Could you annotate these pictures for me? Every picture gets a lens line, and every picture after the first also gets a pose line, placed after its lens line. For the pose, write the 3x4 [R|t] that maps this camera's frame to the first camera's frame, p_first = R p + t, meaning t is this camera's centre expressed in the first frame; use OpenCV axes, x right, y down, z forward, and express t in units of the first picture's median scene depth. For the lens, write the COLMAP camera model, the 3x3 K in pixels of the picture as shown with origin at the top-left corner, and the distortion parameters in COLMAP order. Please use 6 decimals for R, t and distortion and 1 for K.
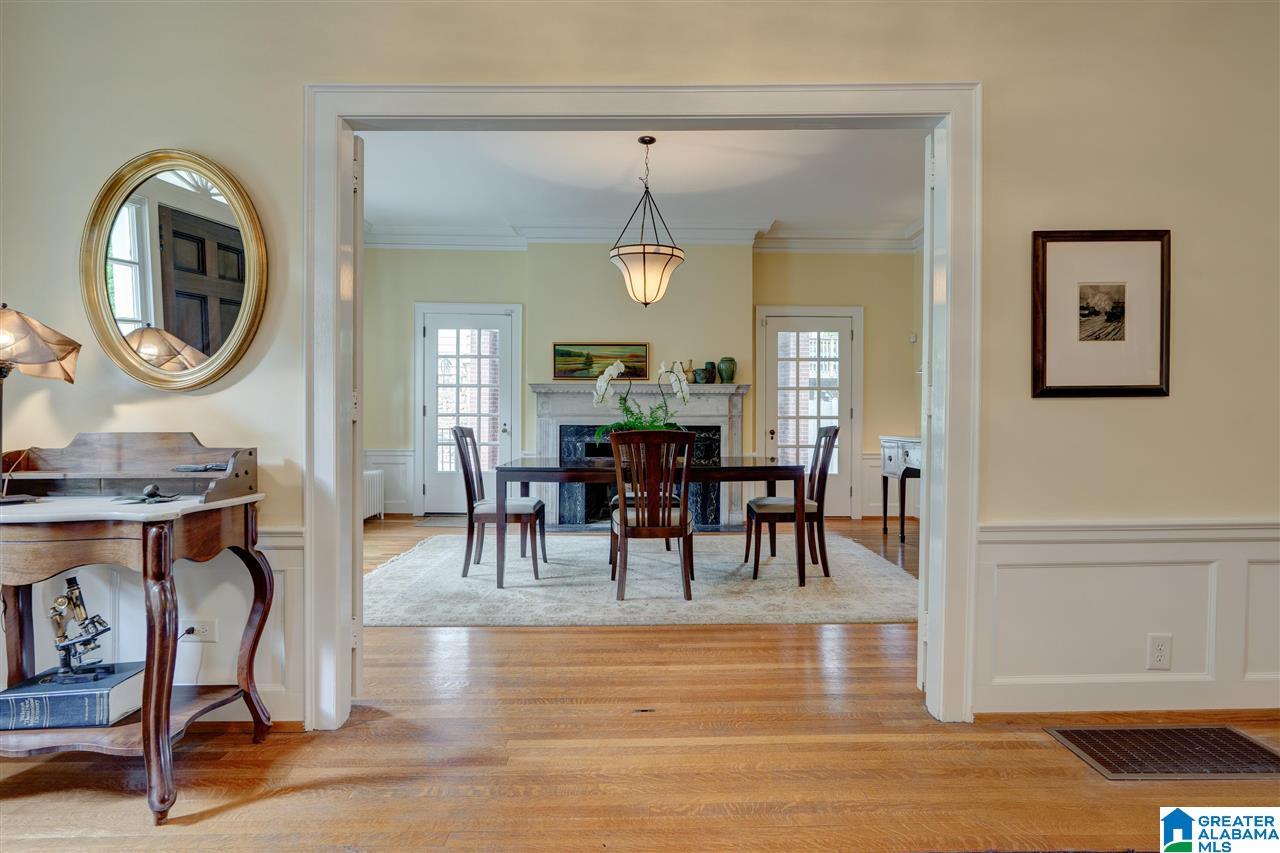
lens RADIAL K [[708.3, 0, 639.8], [0, 708.3, 422.9], [0, 0, 1]] dist [-0.002419, -0.000085]
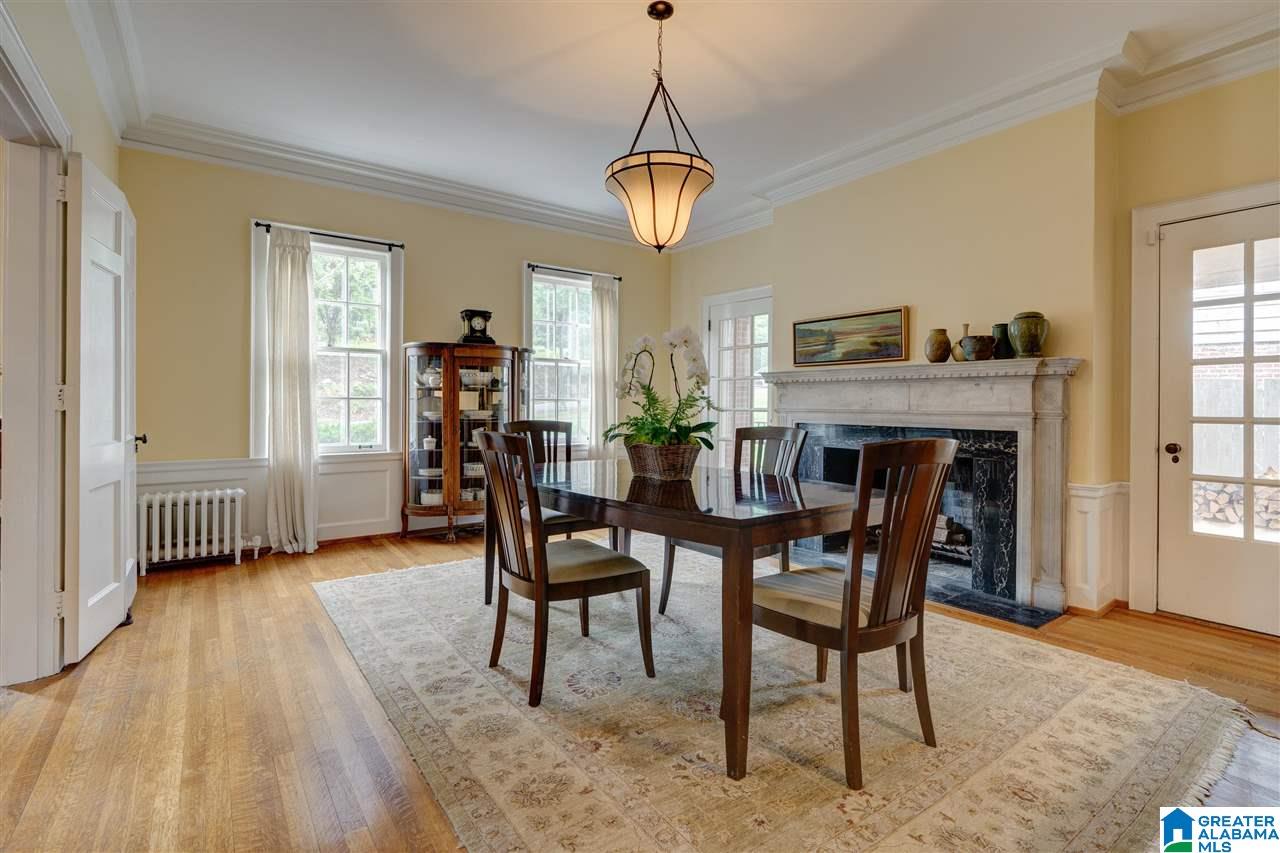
lens RADIAL K [[588.3, 0, 645.7], [0, 588.3, 407.3], [0, 0, 1]] dist [-0.004589, 0.000167]
pose [[0.576003, 0.005058, -0.817432, 0.333386], [-0.019063, 0.999792, -0.007246, -0.006480], [0.817225, 0.019756, 0.575980, 0.473358]]
